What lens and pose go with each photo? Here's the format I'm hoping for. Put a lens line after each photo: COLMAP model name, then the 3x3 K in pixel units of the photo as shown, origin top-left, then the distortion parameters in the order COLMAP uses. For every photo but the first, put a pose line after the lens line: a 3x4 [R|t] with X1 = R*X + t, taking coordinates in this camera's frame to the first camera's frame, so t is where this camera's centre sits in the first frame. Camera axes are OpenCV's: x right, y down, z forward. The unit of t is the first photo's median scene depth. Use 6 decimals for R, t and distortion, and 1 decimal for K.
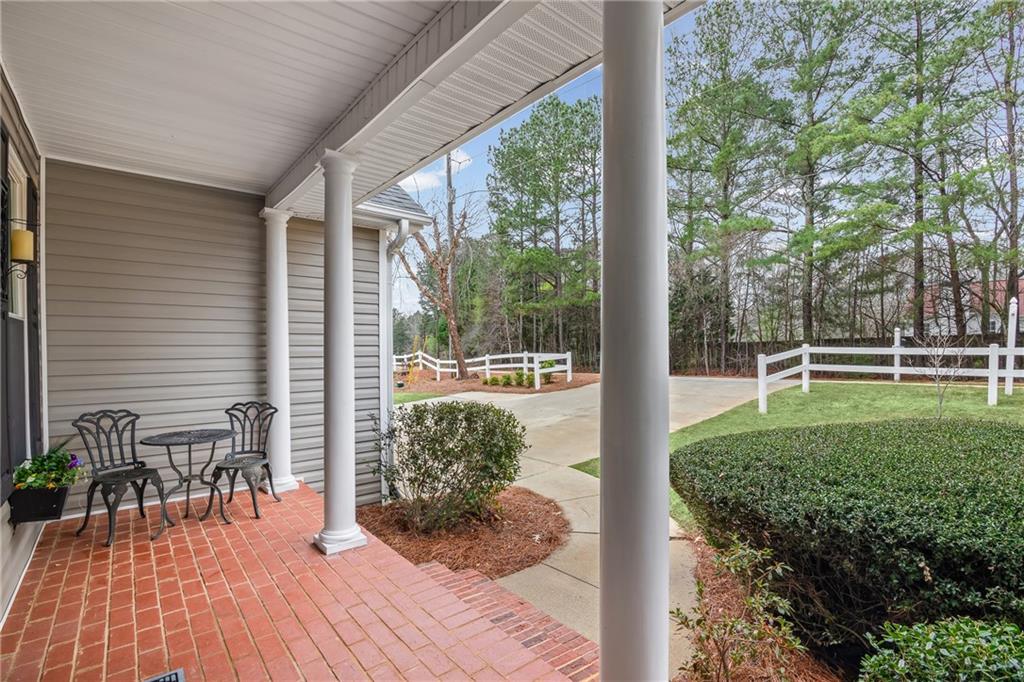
lens RADIAL K [[460.7, 0, 515.7], [0, 460.7, 348.5], [0, 0, 1]] dist [-0.025320, 0.001829]
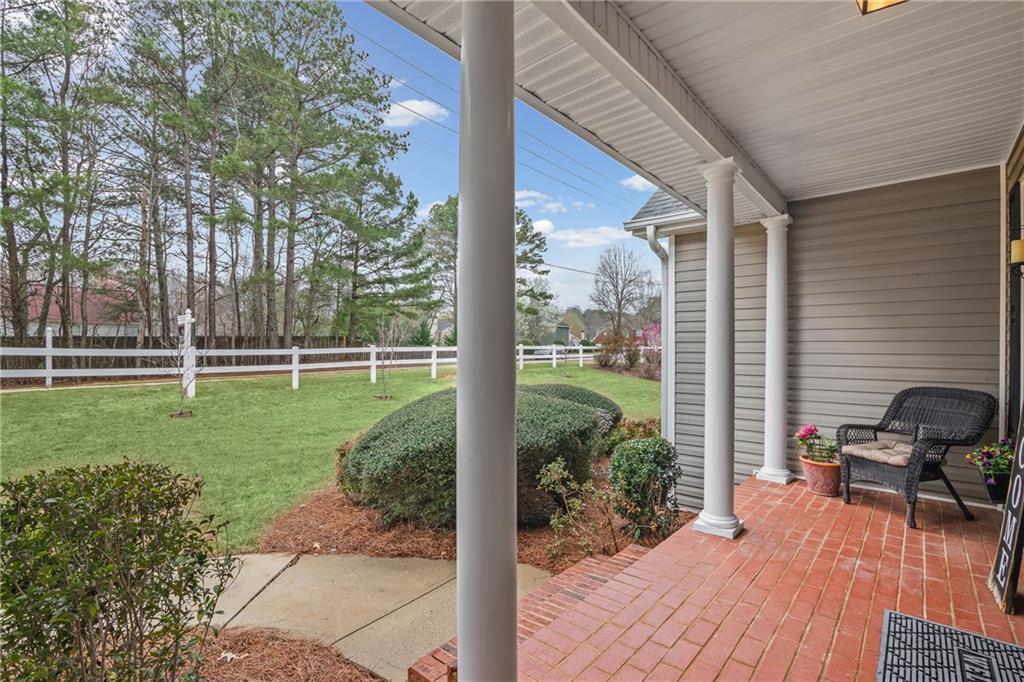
lens RADIAL K [[460.7, 0, 516.3], [0, 460.7, 345.2], [0, 0, 1]] dist [-0.025320, 0.001829]
pose [[-0.145529, 0.015466, 0.989233, -0.593395], [-0.000487, 0.999877, -0.015704, 0.015378], [-0.989354, -0.002768, -0.145503, 0.714495]]
